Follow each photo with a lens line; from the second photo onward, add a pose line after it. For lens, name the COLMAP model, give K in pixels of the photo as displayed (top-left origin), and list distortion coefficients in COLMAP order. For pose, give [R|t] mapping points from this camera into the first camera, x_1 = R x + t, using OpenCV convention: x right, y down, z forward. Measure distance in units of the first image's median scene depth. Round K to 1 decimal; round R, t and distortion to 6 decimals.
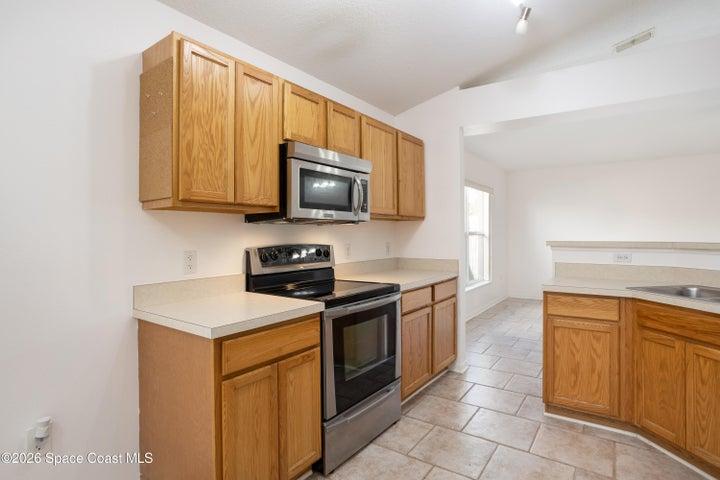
lens RADIAL K [[374.9, 0, 358.6], [0, 374.9, 238.7], [0, 0, 1]] dist [-0.007084, -0.000521]
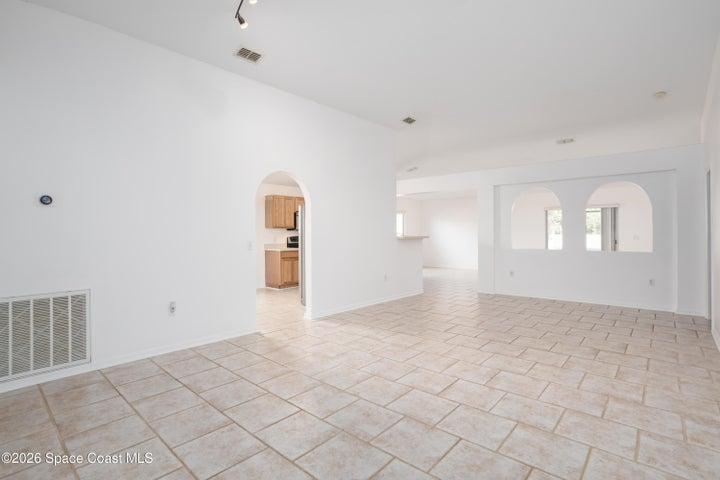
lens RADIAL K [[348.2, 0, 359.8], [0, 348.2, 238.9], [0, 0, 1]] dist [-0.006759, 0.000782]
pose [[0.993553, -0.002322, -0.113342, 0.989773], [0.002633, 0.999993, 0.002595, 0.043208], [0.113335, -0.002877, 0.993553, -2.897546]]
